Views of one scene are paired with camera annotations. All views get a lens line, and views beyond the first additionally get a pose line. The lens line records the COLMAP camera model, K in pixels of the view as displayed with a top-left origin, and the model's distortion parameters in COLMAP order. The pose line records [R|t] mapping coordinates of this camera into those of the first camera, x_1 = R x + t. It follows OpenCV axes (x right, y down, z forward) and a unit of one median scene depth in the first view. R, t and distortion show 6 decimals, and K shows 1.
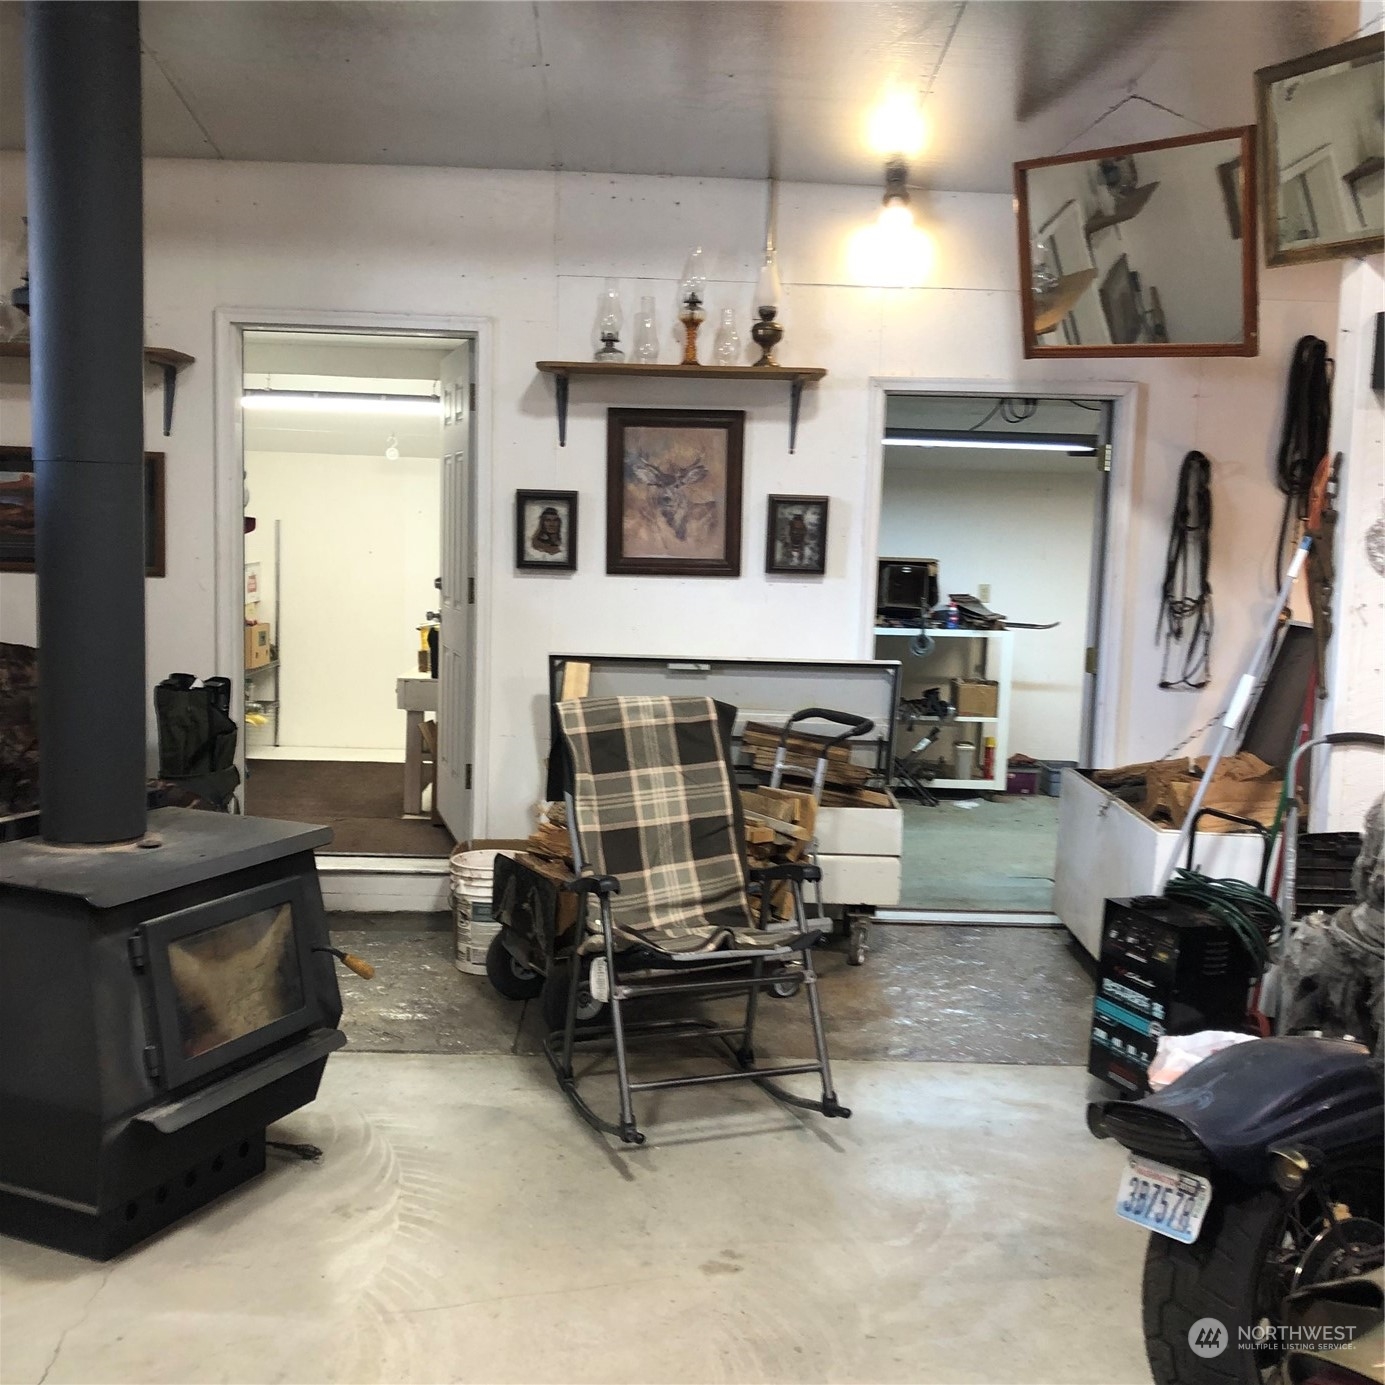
lens RADIAL K [[1585.0, 0, 692.5], [0, 1585.0, 692.5], [0, 0, 1]] dist [0.012234, 0.003243]
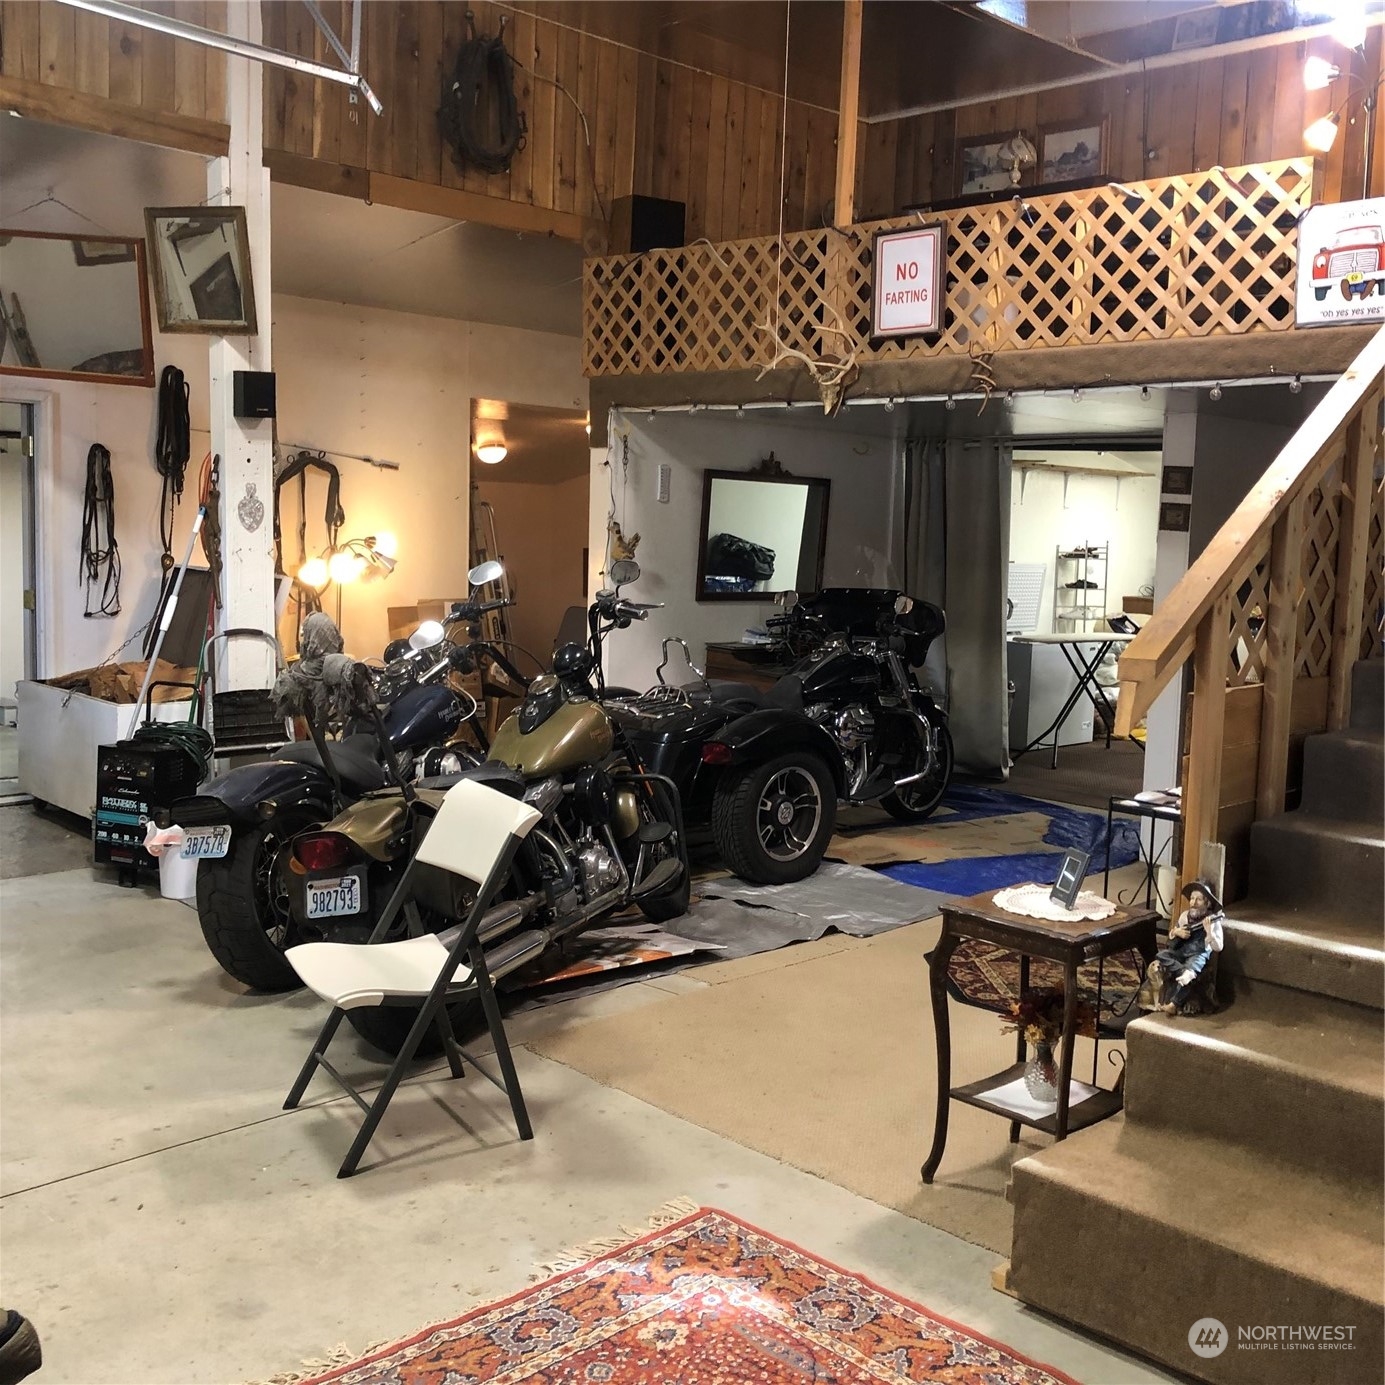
lens RADIAL K [[1585.0, 0, 692.5], [0, 1585.0, 692.5], [0, 0, 1]] dist [0.012234, 0.003243]
pose [[0.744559, -0.082641, 0.662421, -0.307336], [0.067573, 0.996541, 0.048373, 0.042209], [-0.664127, 0.008746, 0.747568, -0.497760]]
